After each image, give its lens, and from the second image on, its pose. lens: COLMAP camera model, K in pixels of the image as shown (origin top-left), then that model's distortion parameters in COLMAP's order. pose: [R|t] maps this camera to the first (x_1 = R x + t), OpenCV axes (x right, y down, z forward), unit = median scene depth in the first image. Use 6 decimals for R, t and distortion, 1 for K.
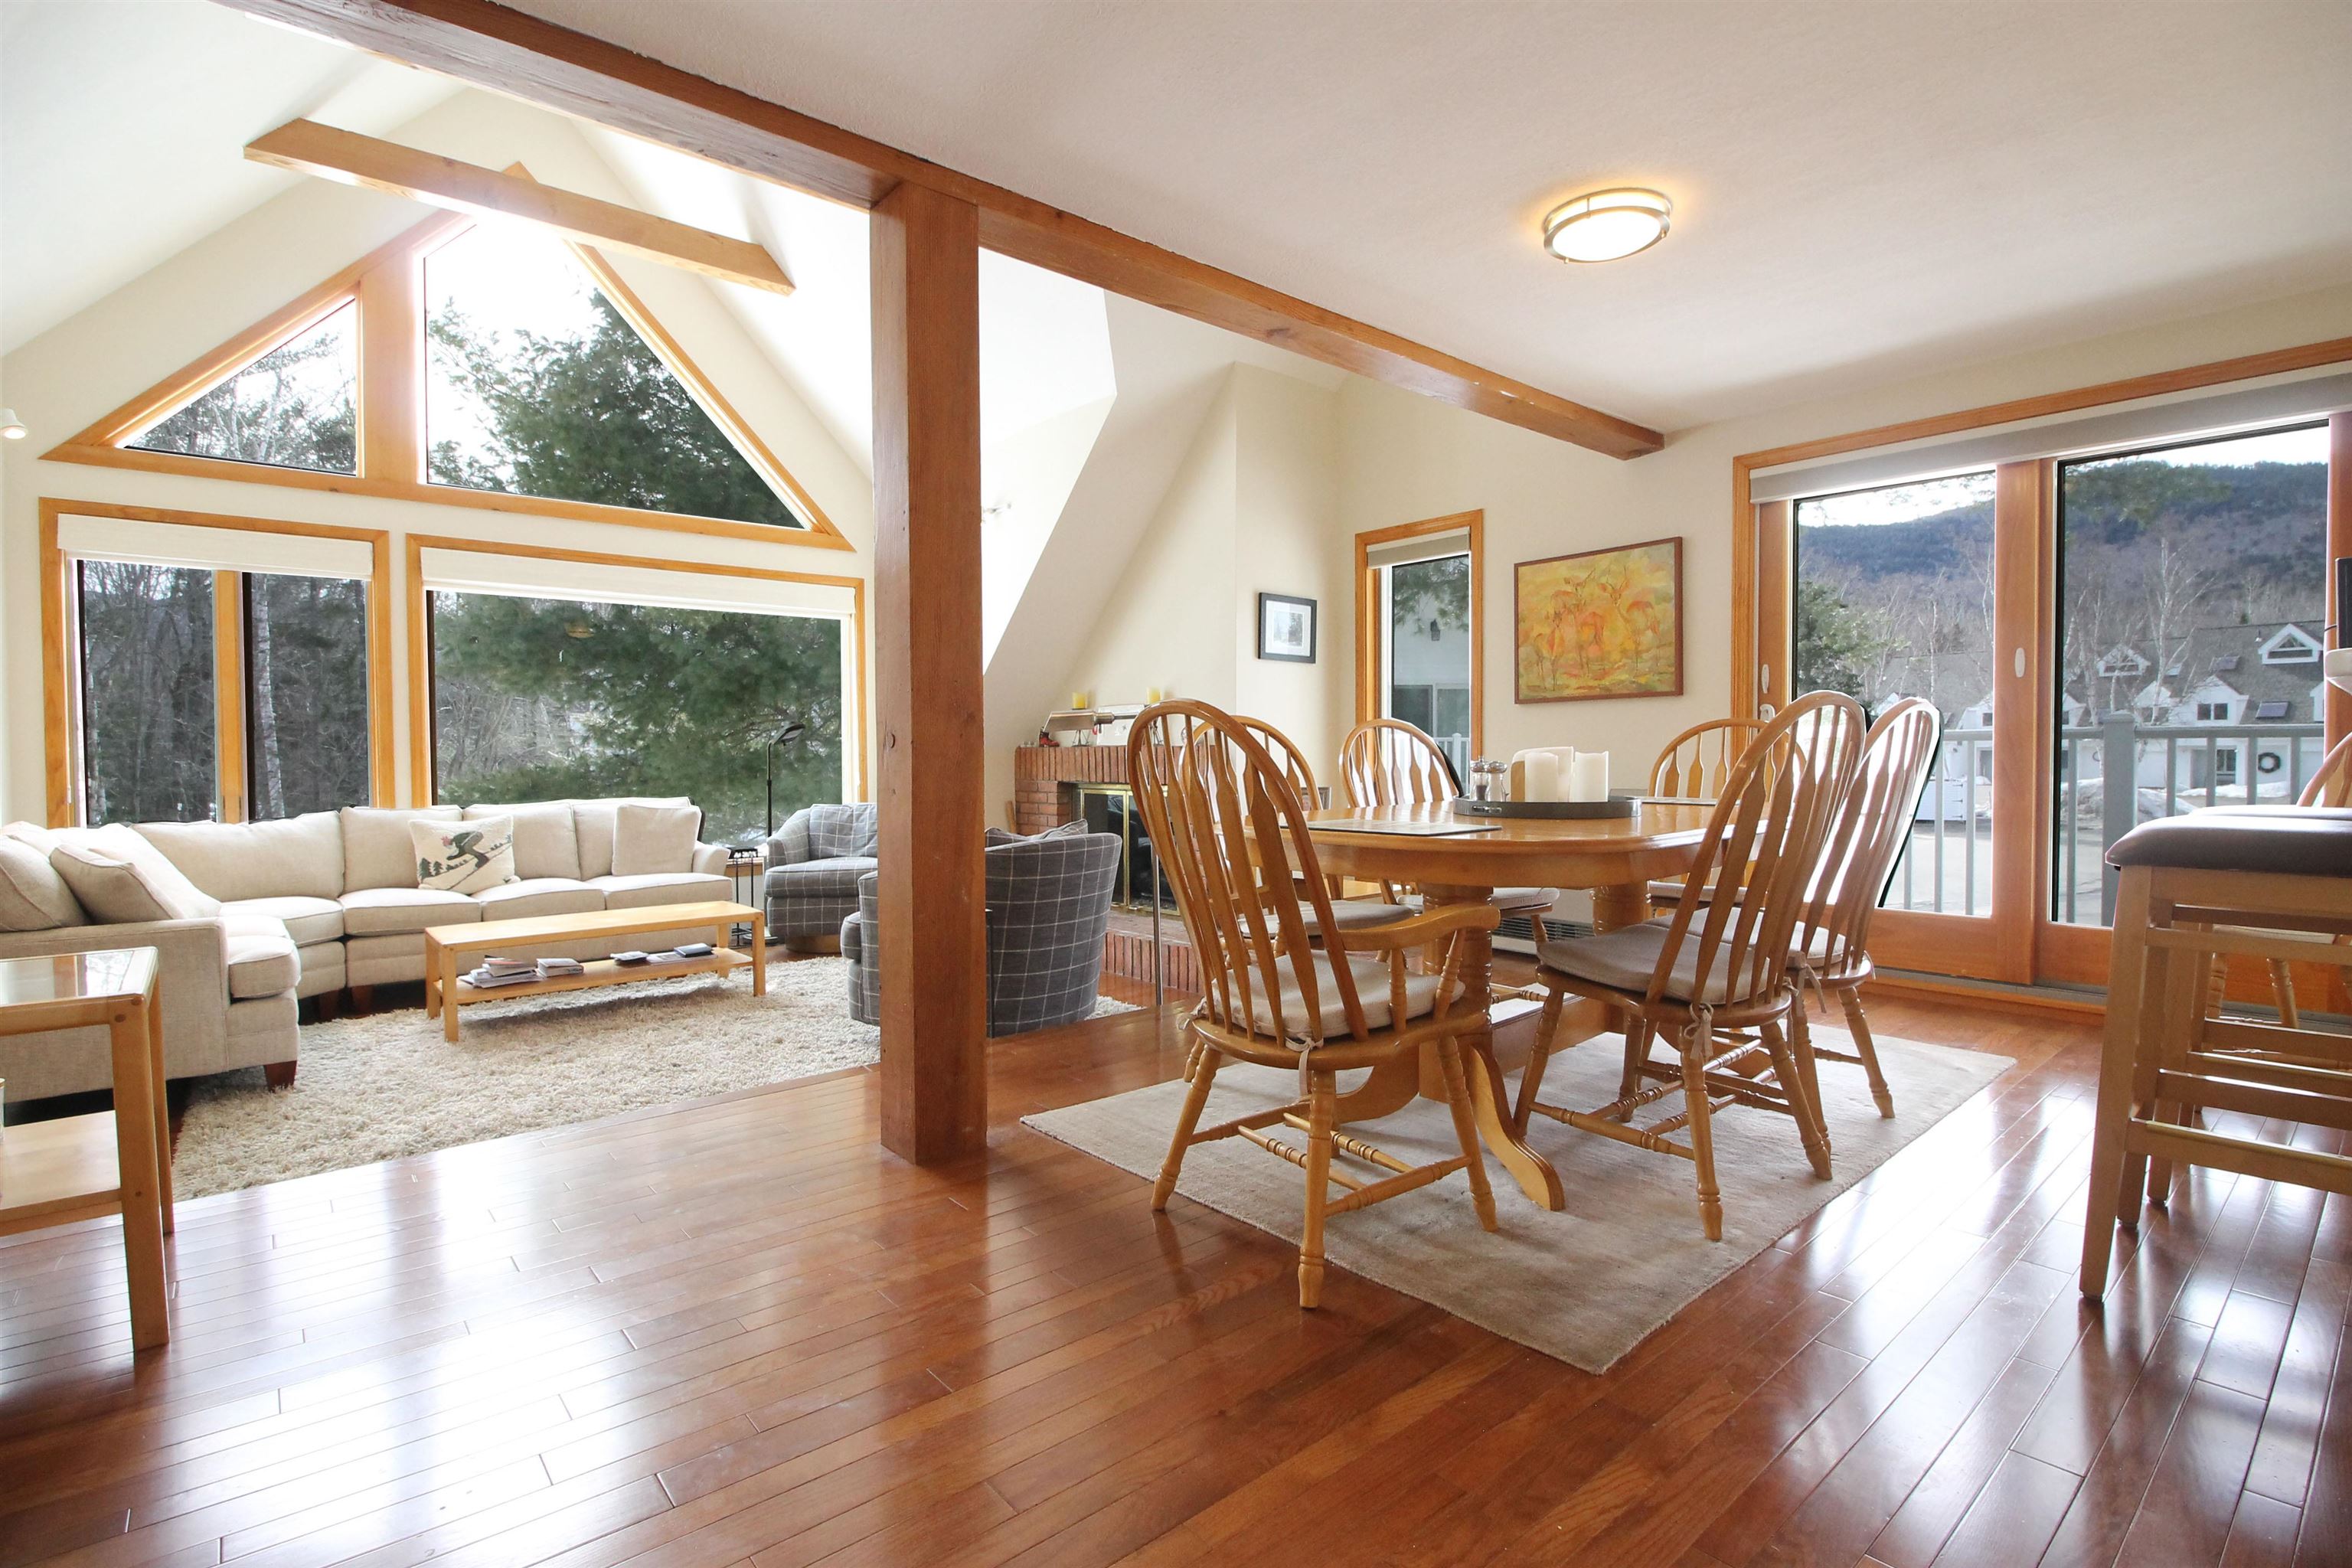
lens RADIAL K [[1108.0, 0, 1190.4], [0, 1108.0, 779.6], [0, 0, 1]] dist [0.001626, -0.013928]
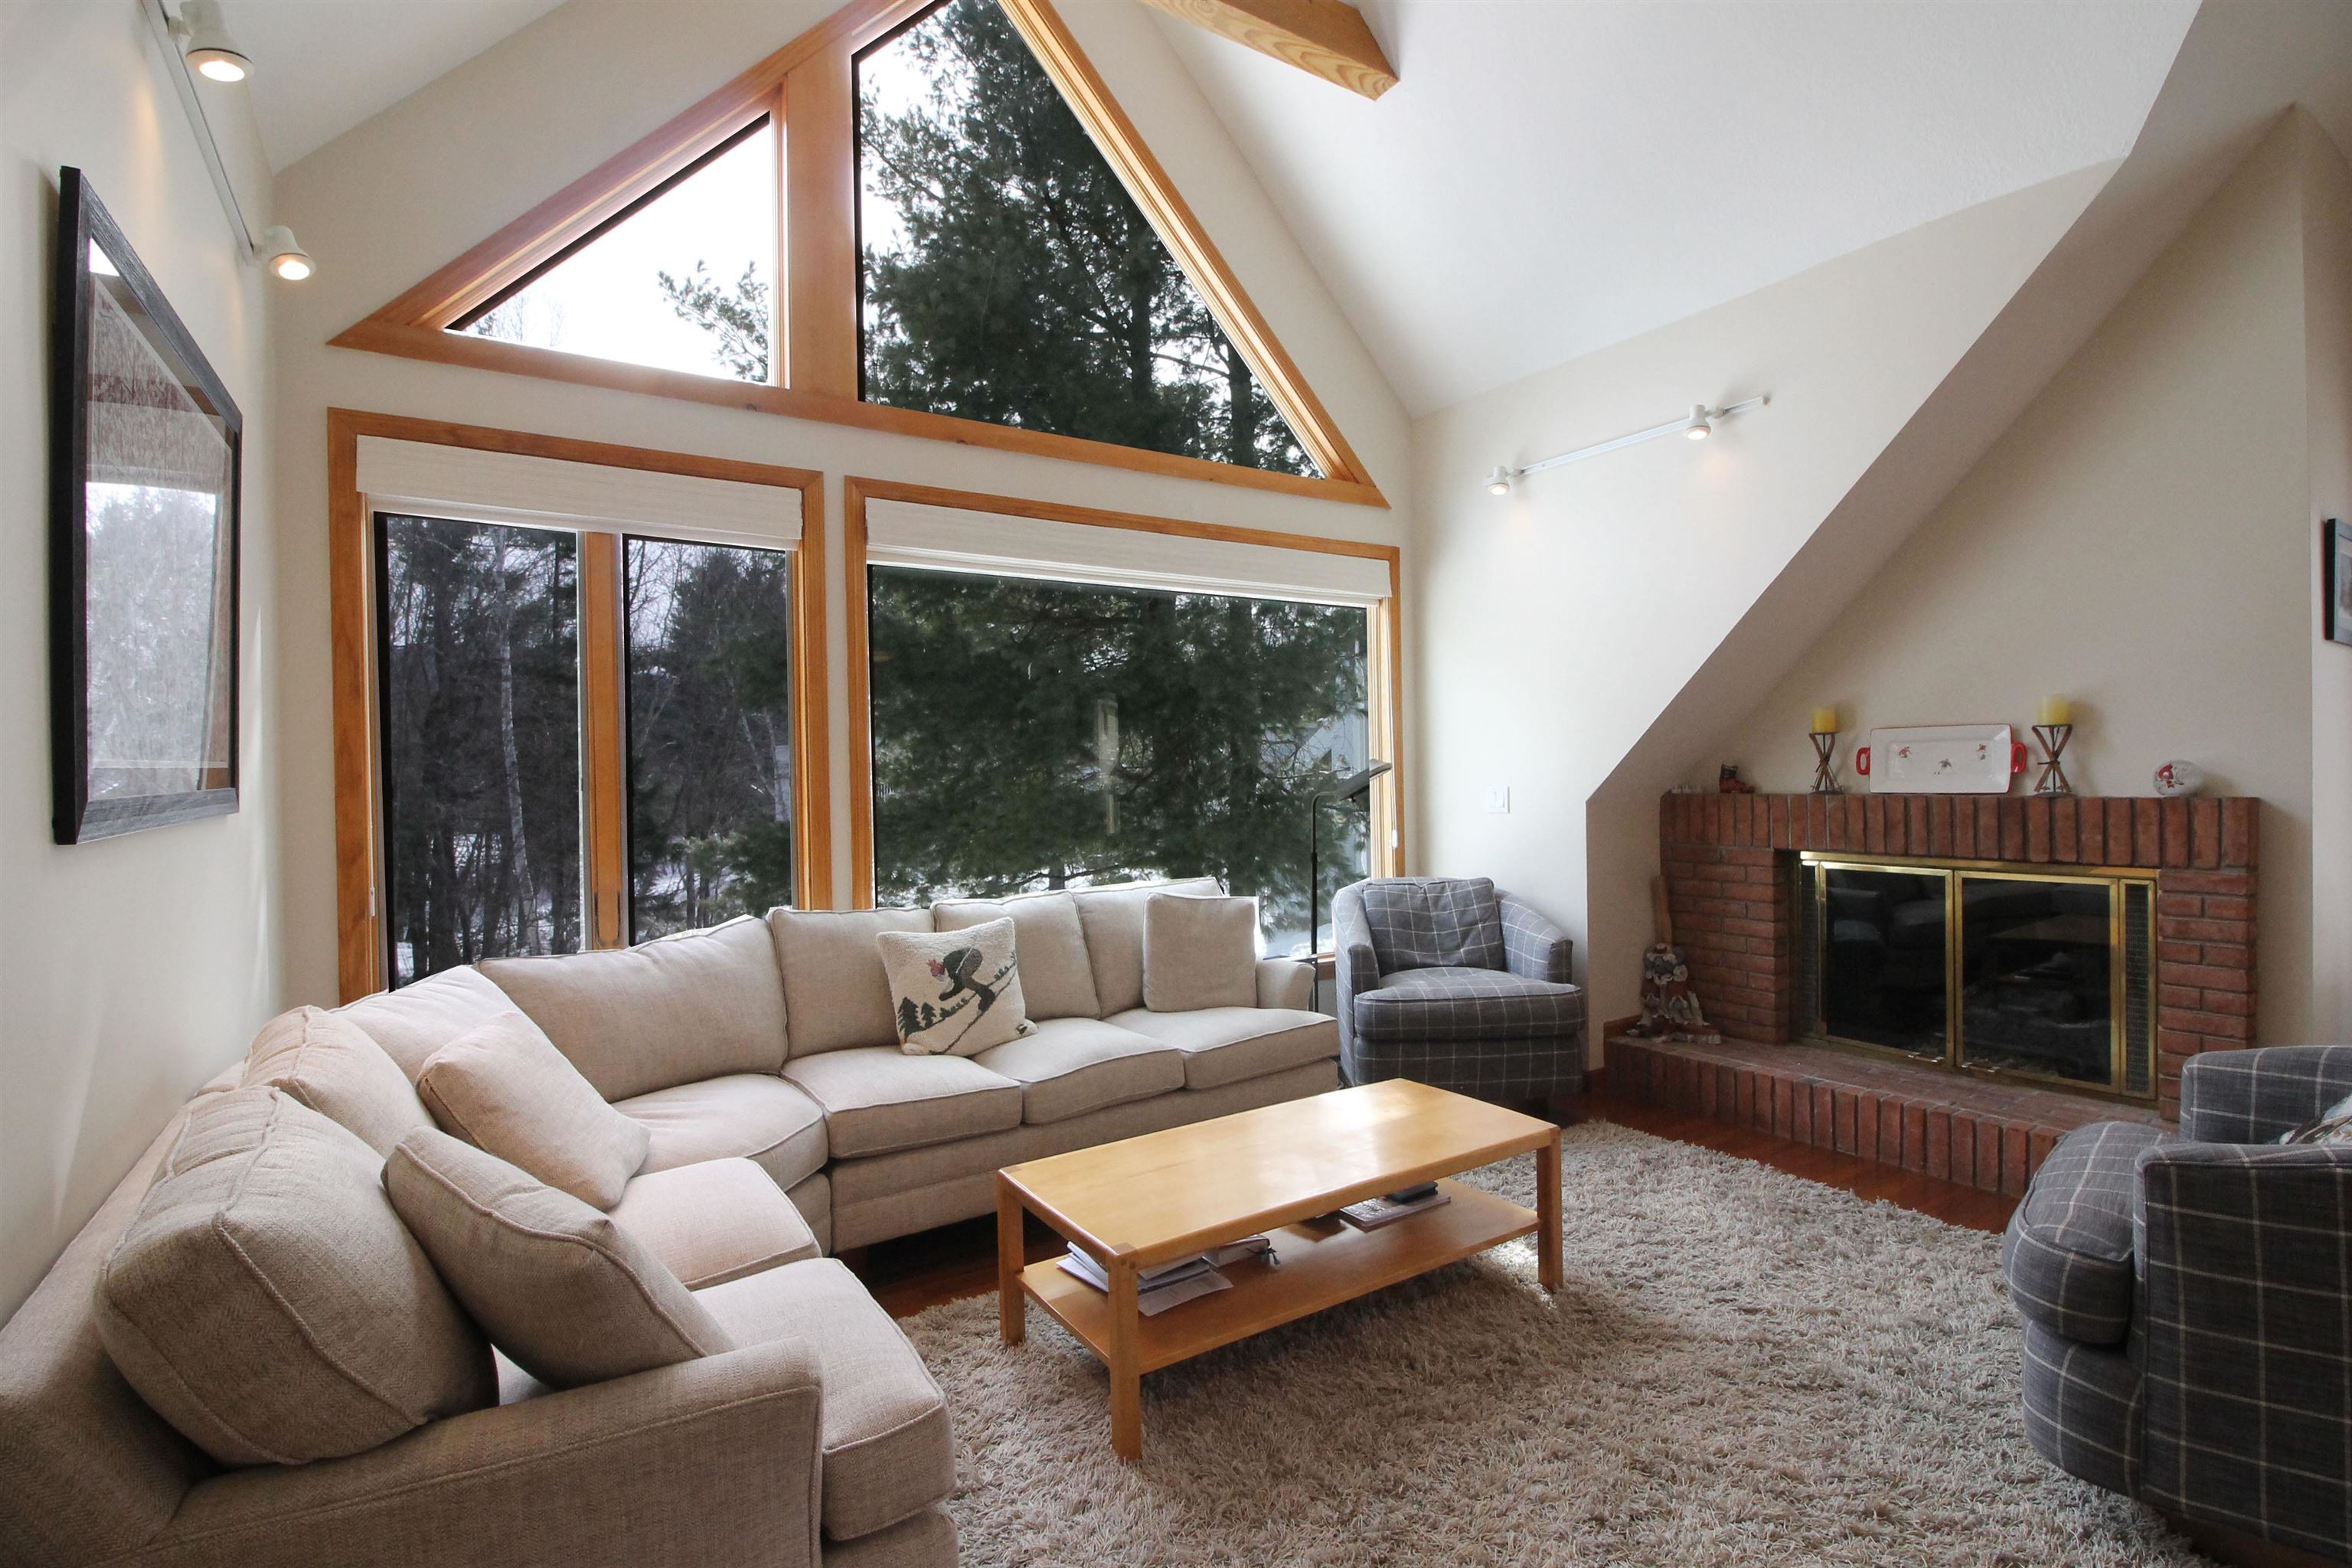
lens RADIAL K [[1108.0, 0, 1190.4], [0, 1108.0, 779.6], [0, 0, 1]] dist [0.001626, -0.013928]
pose [[0.991221, -0.011771, -0.131689, -0.449988], [0.008896, 0.999709, -0.022404, -0.032226], [0.131914, 0.021036, 0.991038, 0.411739]]
